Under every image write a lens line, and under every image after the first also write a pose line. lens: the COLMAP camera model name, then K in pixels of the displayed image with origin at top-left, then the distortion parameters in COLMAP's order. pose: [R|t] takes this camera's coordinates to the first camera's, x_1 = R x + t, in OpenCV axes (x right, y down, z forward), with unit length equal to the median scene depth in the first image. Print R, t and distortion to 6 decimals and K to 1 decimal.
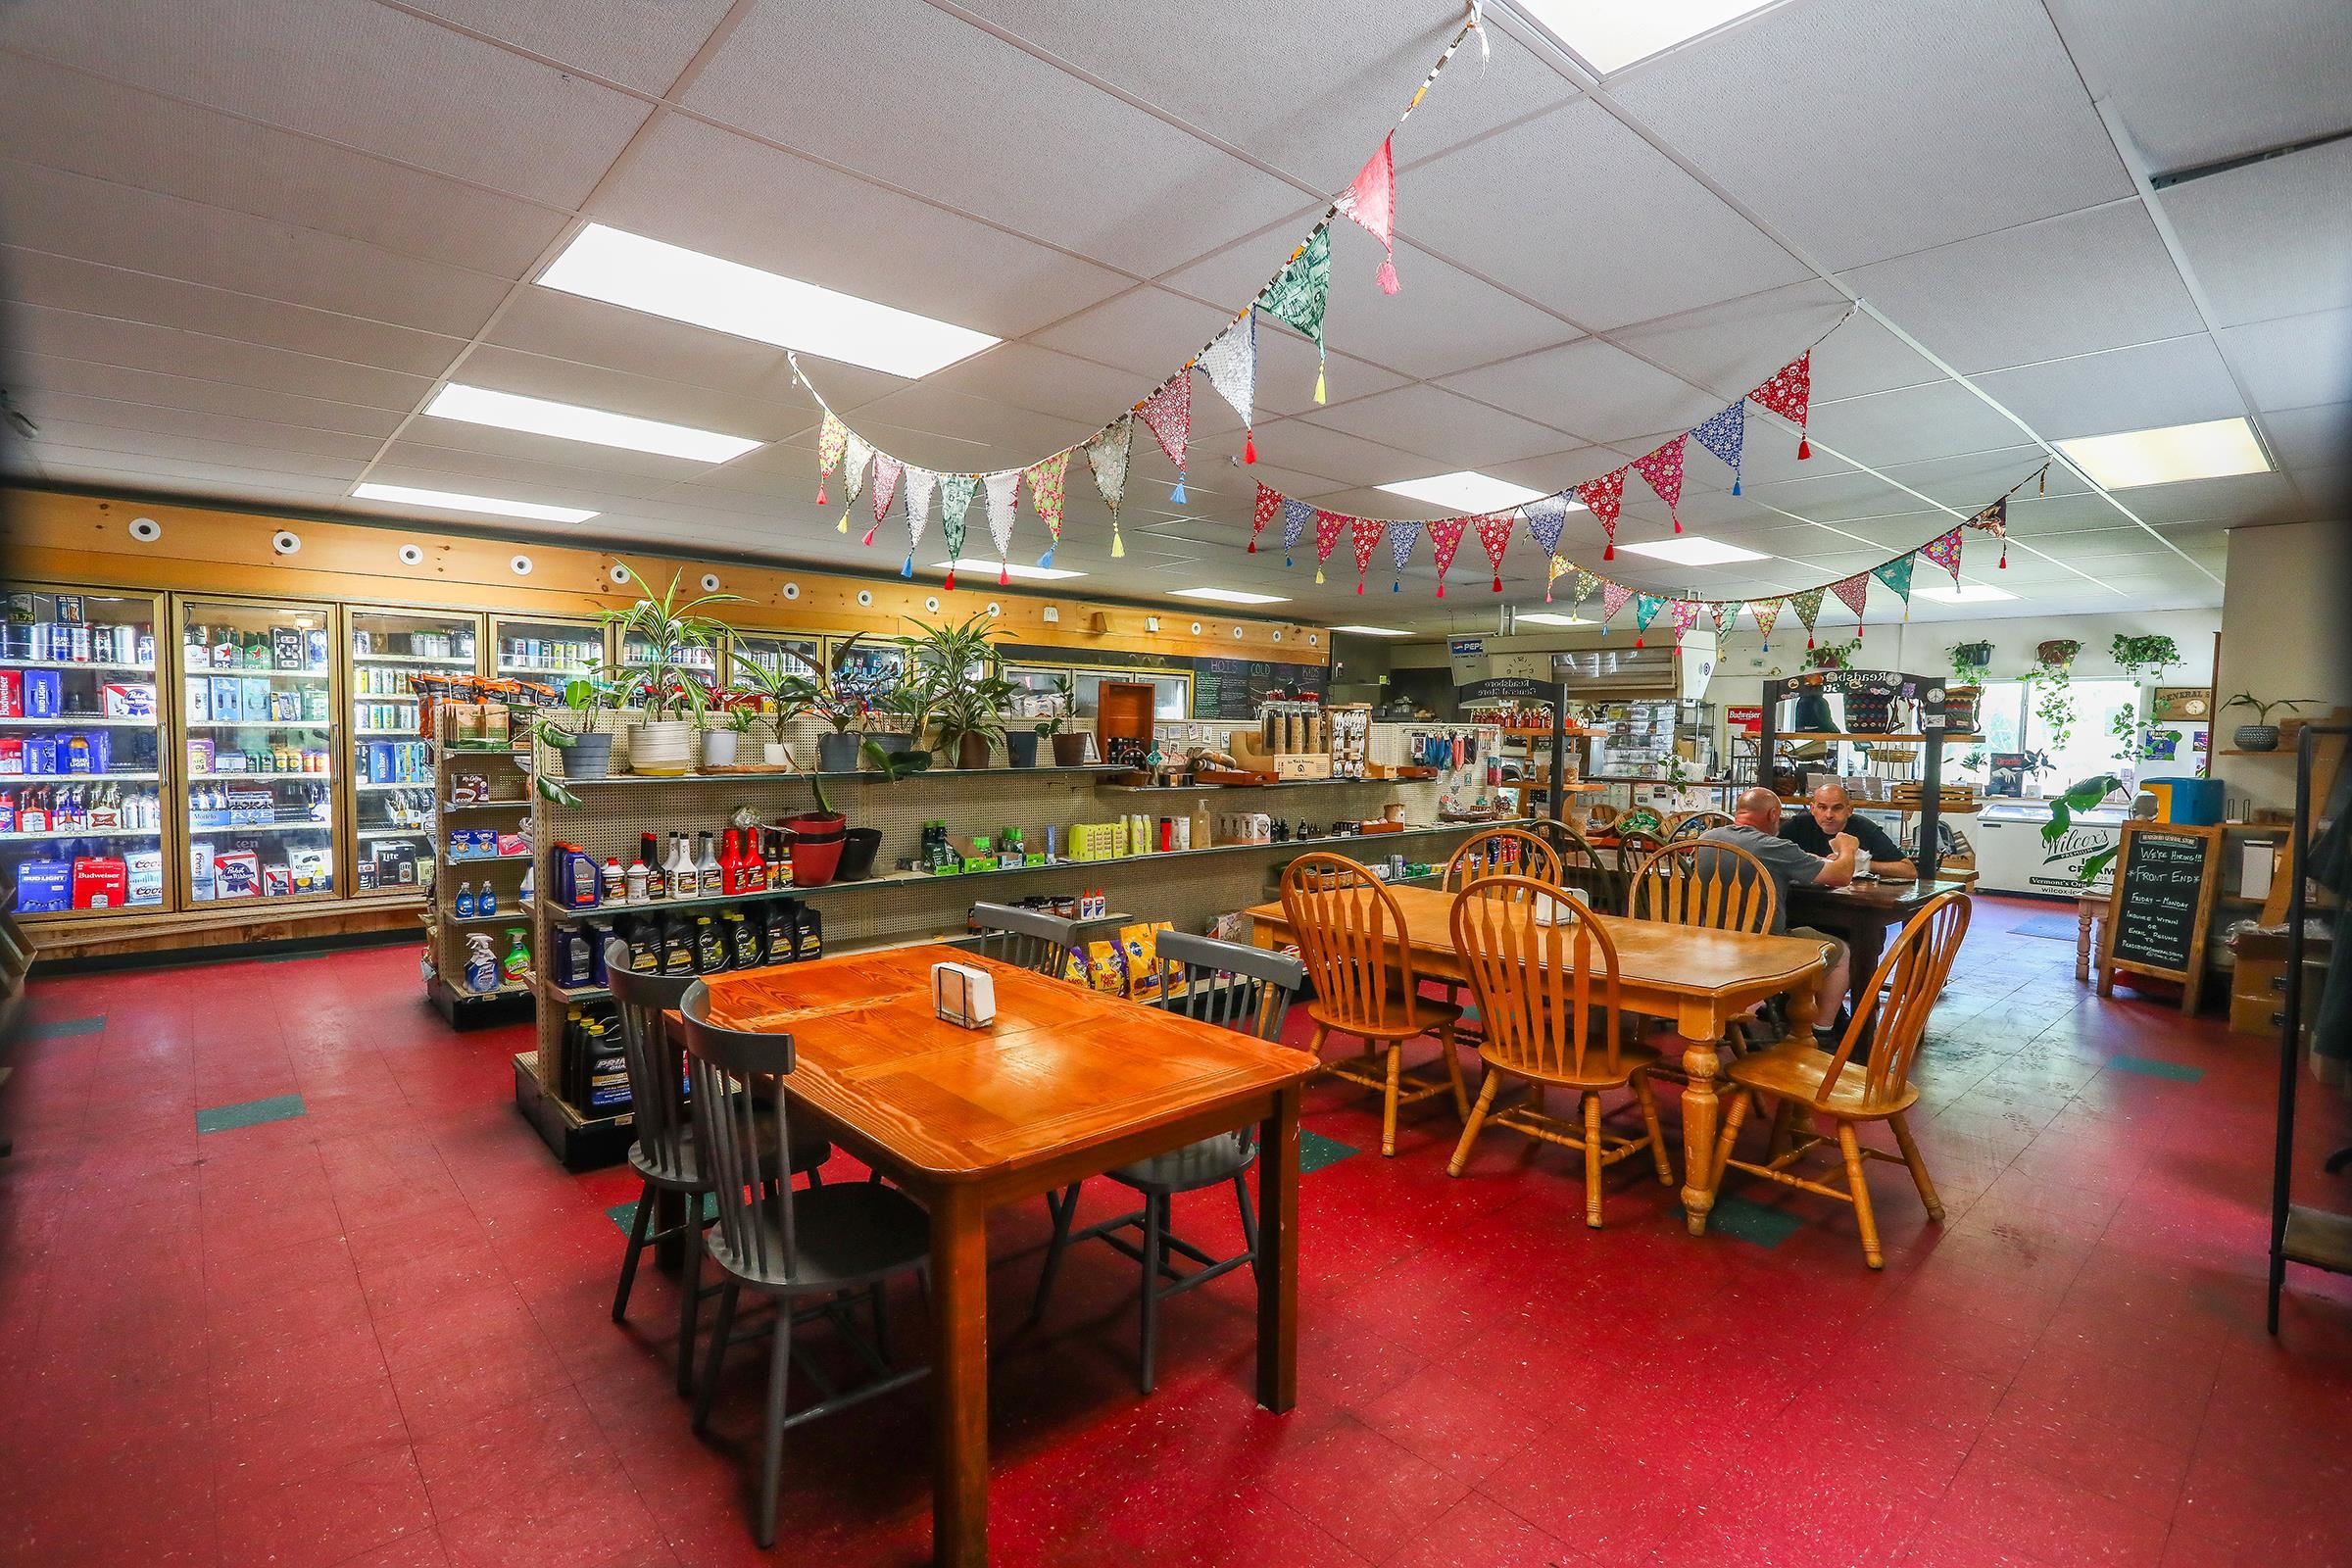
lens RADIAL K [[1113.5, 0, 1175.1], [0, 1113.5, 782.0], [0, 0, 1]] dist [0.000231, 0.000017]
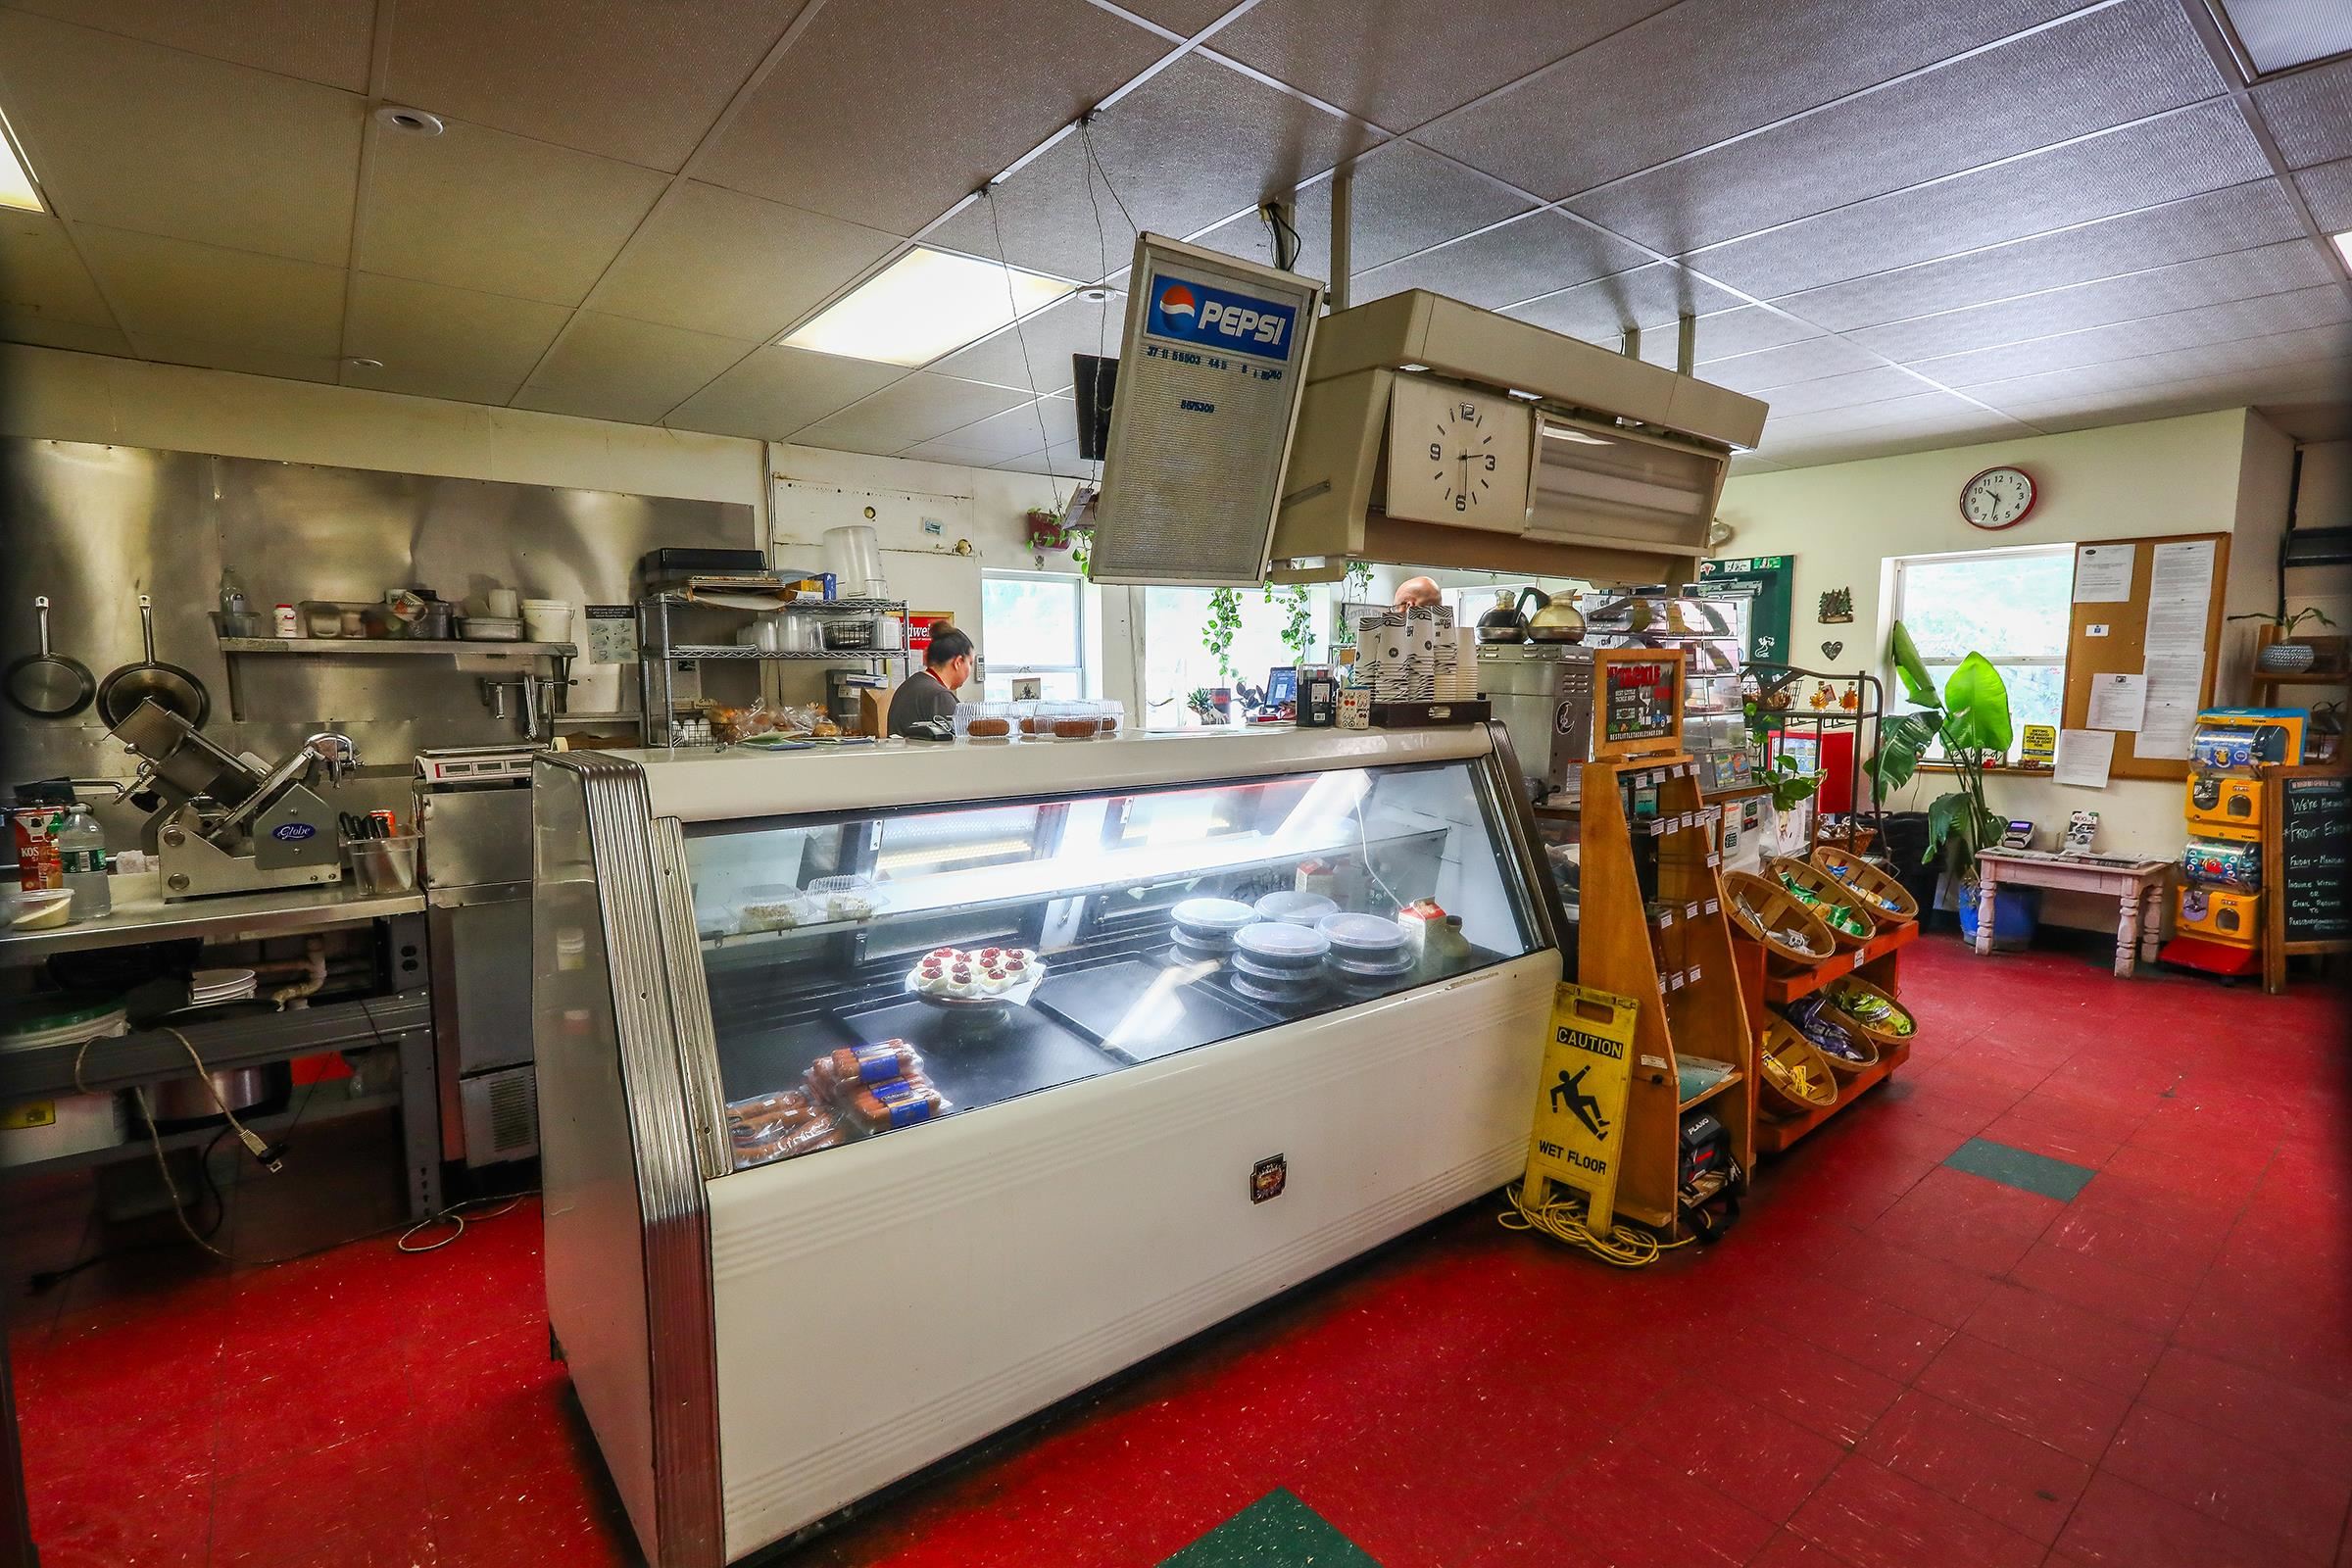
lens RADIAL K [[1113.5, 0, 1178.6], [0, 1113.5, 785.3], [0, 0, 1]] dist [0.000231, 0.000017]
pose [[0.060928, -0.118772, 0.991050, 0.033516], [0.056382, 0.991719, 0.115386, -0.087884], [-0.996548, 0.048848, 0.067120, 1.757481]]
